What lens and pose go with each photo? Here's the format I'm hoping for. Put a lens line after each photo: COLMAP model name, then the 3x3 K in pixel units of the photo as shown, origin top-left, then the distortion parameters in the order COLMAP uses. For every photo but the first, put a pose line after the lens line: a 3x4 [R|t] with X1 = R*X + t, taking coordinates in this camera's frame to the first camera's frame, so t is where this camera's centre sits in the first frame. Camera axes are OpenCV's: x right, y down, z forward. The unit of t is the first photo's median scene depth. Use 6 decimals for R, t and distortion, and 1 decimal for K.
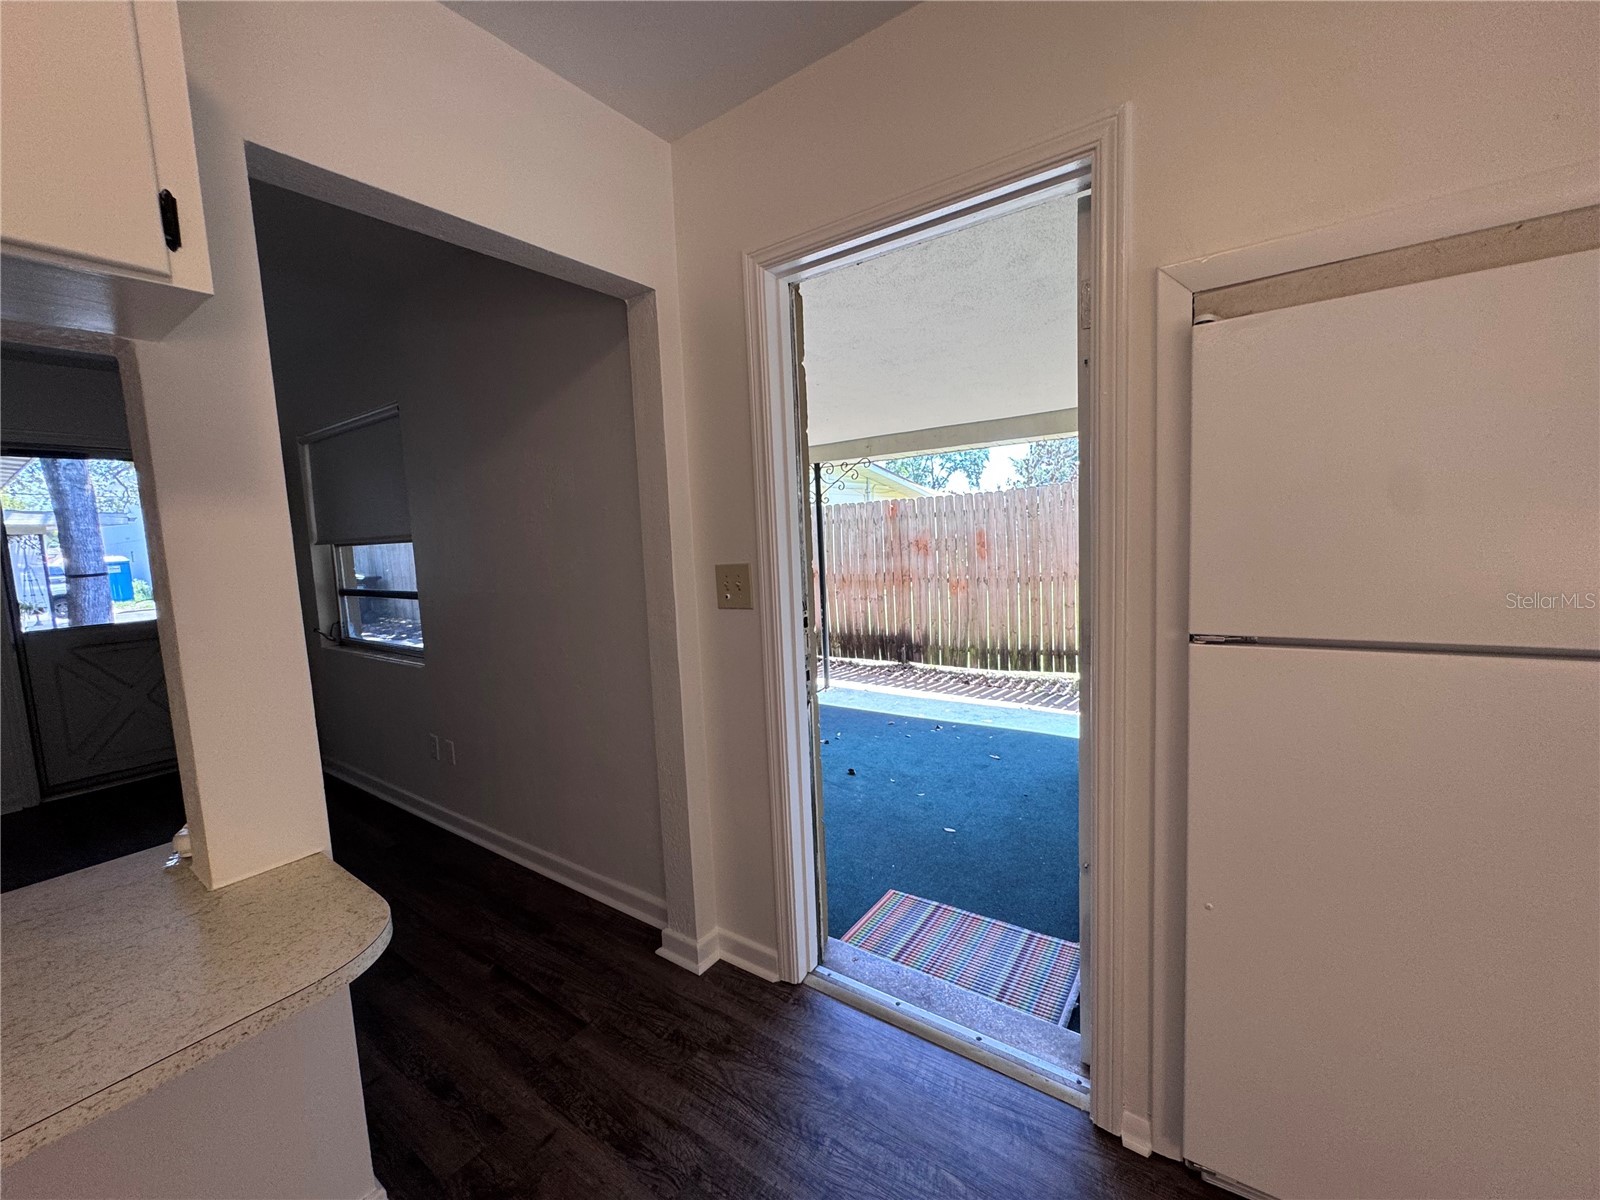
lens RADIAL K [[641.3, 0, 798.8], [0, 641.3, 601.6], [0, 0, 1]] dist [-0.004342, 0.000478]
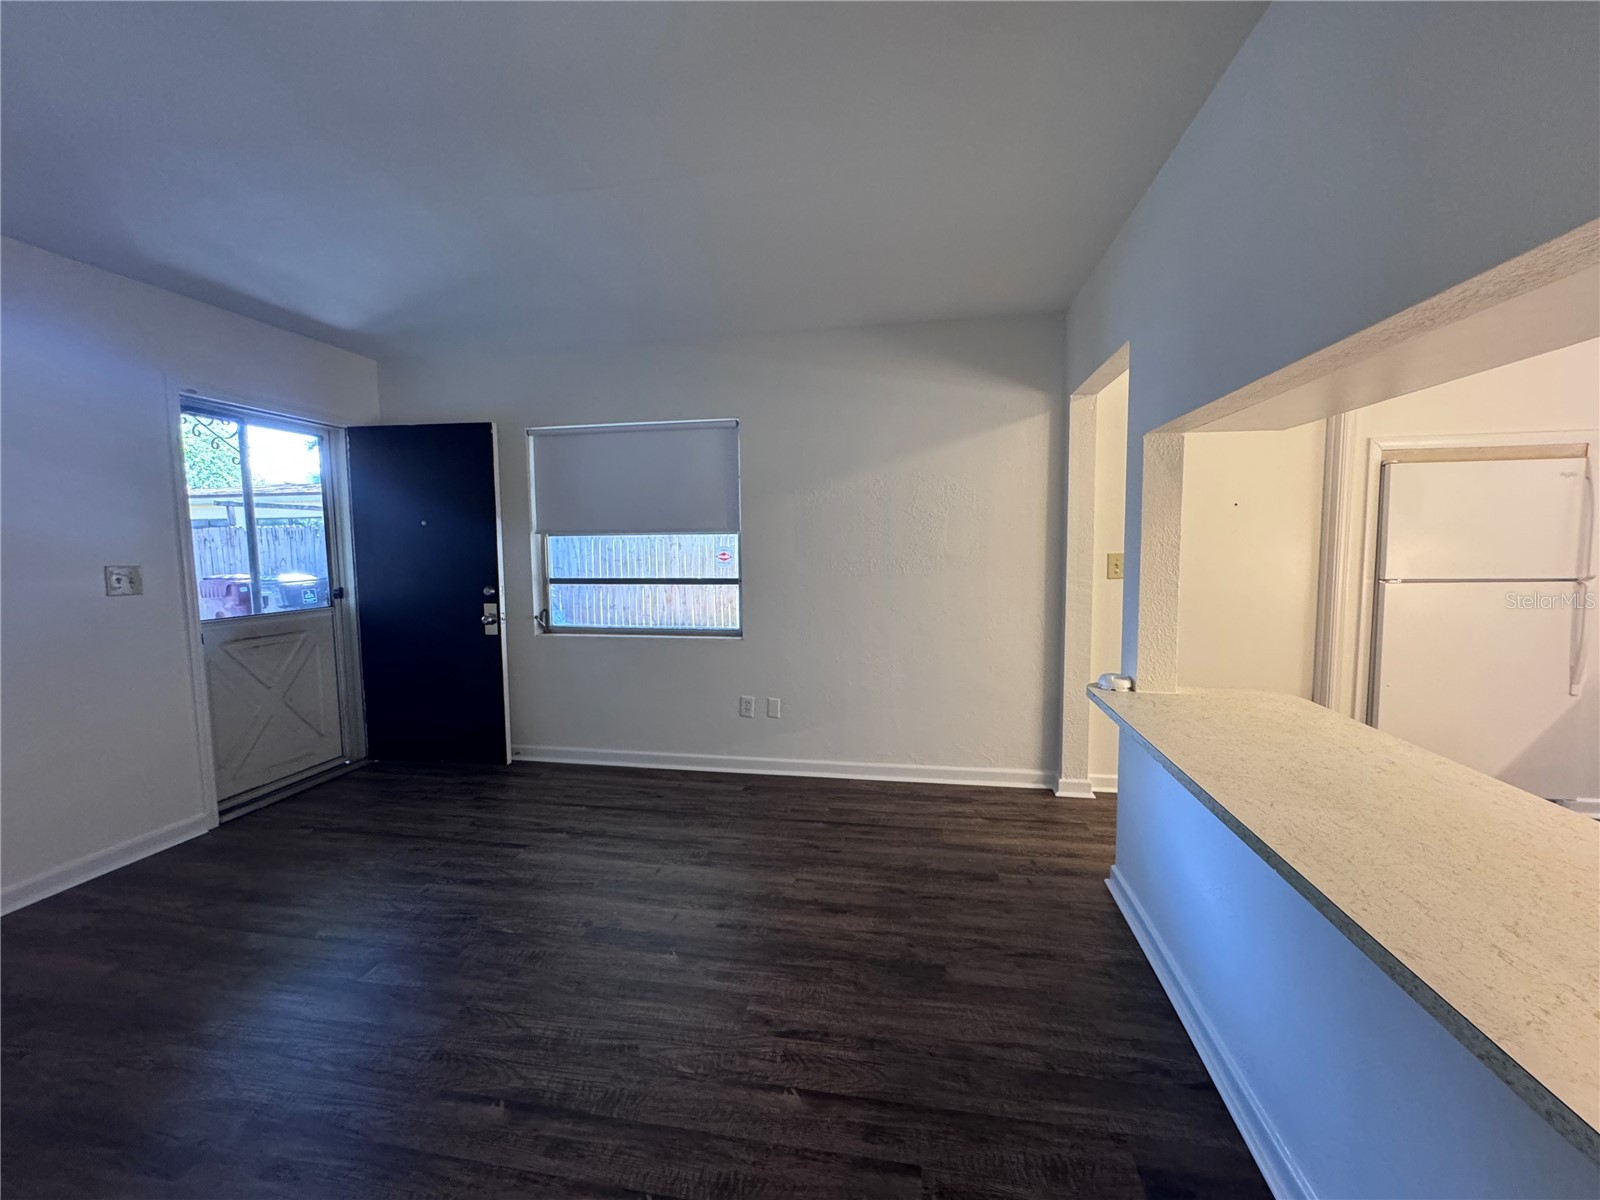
lens RADIAL K [[641.3, 0, 799.7], [0, 641.3, 591.8], [0, 0, 1]] dist [-0.004342, 0.000478]
pose [[0.902344, 0.002764, 0.431008, -1.442789], [0.015474, 0.999127, -0.038803, 0.090514], [-0.430739, 0.041683, 0.901513, -0.179374]]
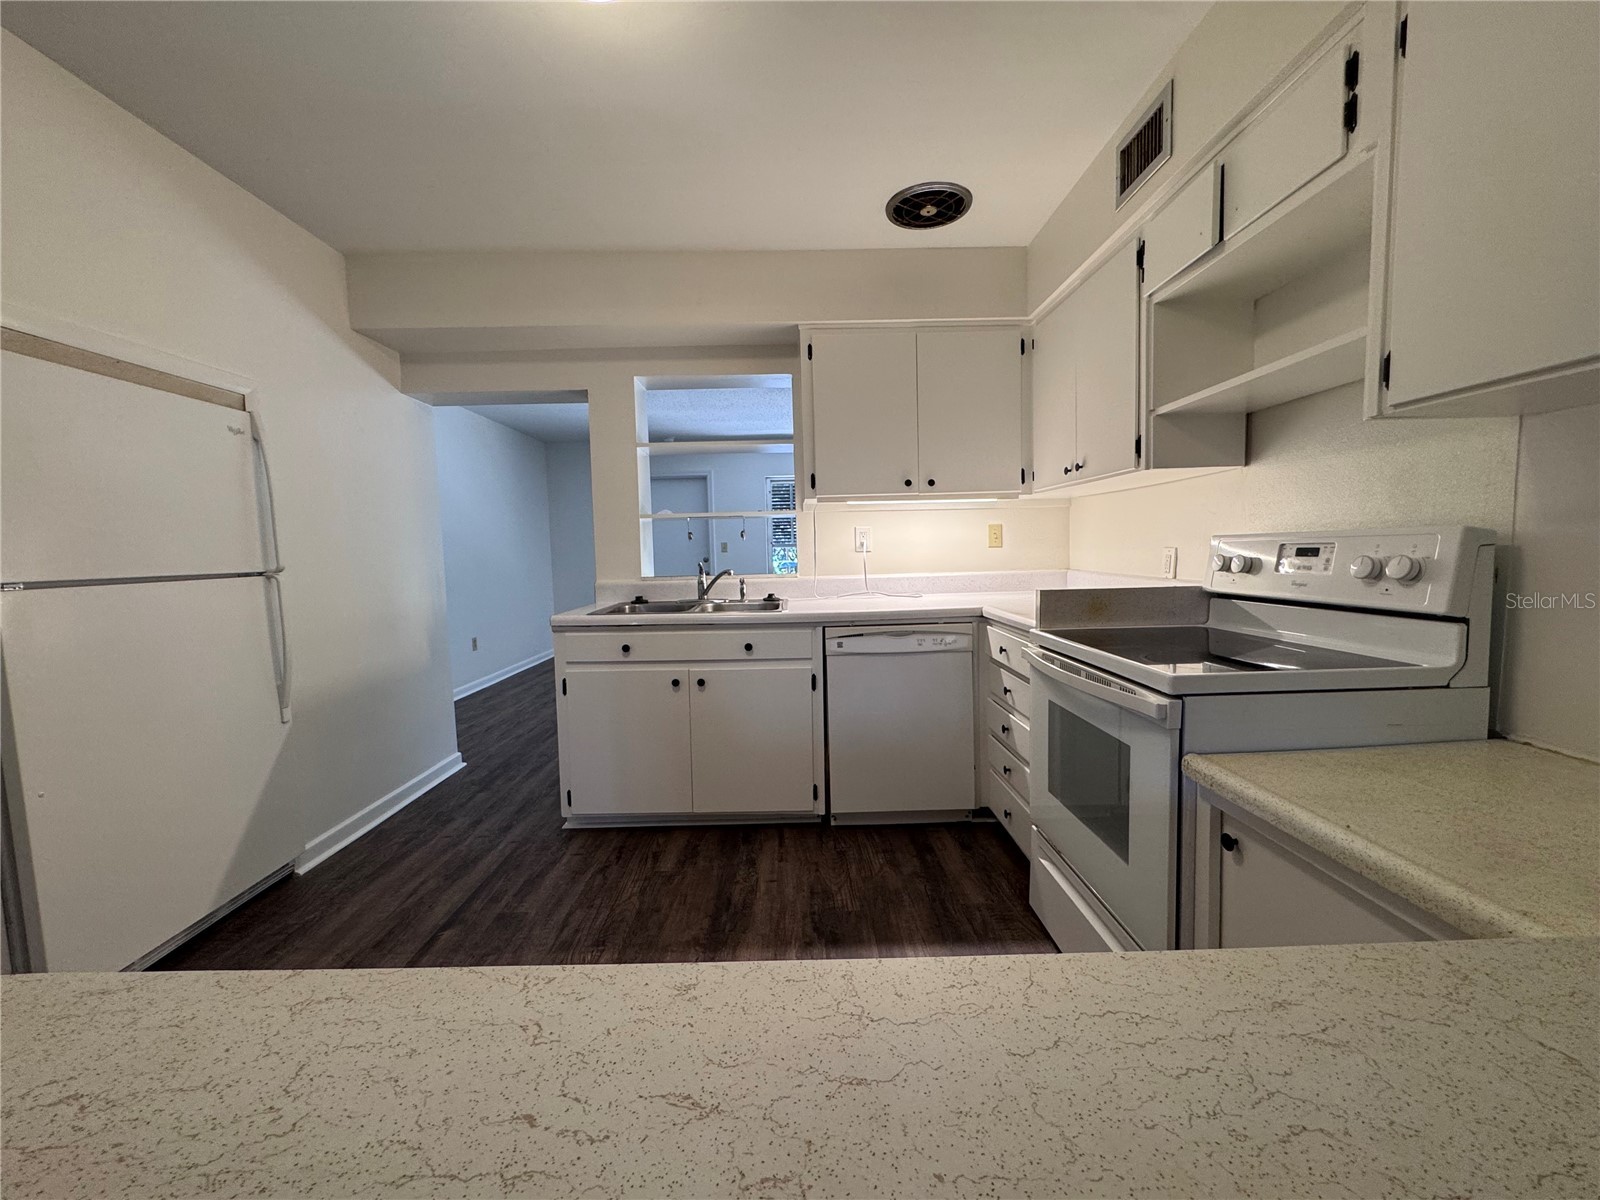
lens RADIAL K [[641.3, 0, 803.6], [0, 641.3, 600.4], [0, 0, 1]] dist [-0.004342, 0.000478]
pose [[-0.600497, -0.006154, 0.799603, -0.714617], [0.126814, 0.986582, 0.102830, 0.085367], [-0.789507, 0.163150, -0.591659, 0.265017]]
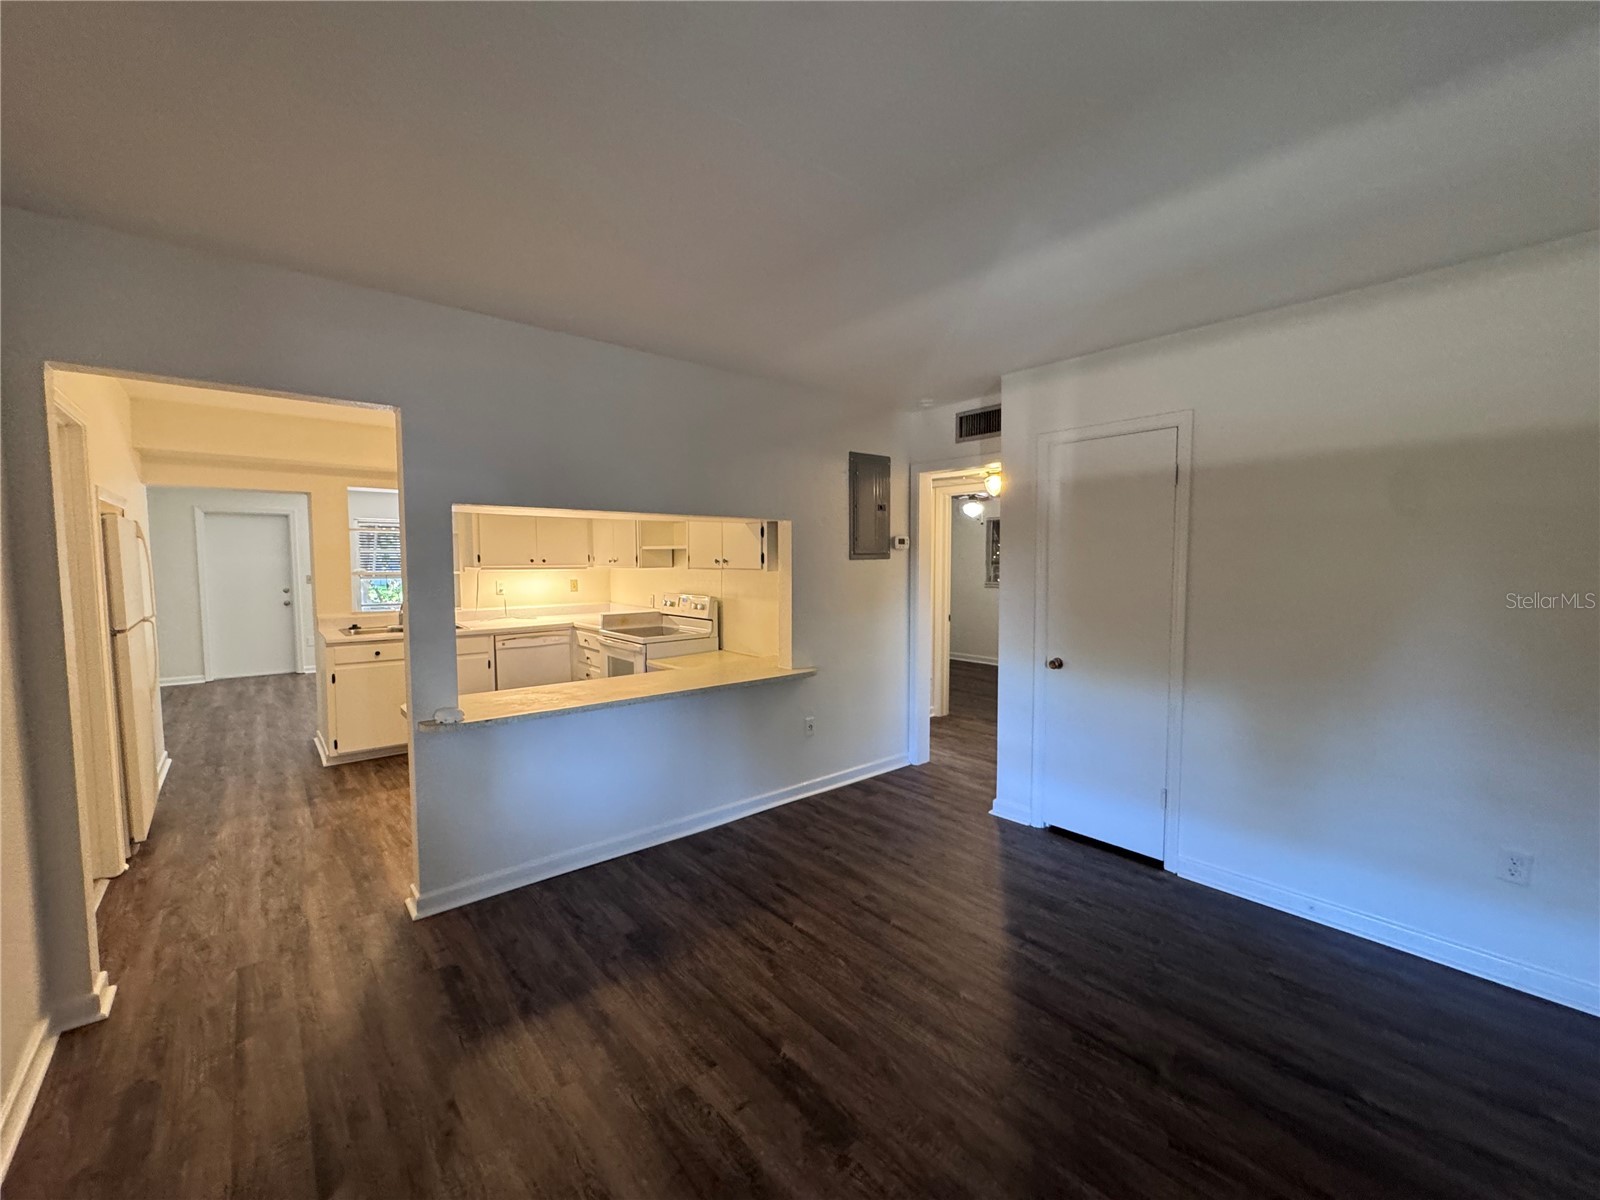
lens RADIAL K [[641.3, 0, 792.7], [0, 641.3, 604.8], [0, 0, 1]] dist [-0.004342, 0.000478]
pose [[-0.968466, 0.029380, 0.247409, -1.443045], [0.069058, 0.985769, 0.153263, -0.138844], [-0.239385, 0.165516, -0.956713, 1.528152]]
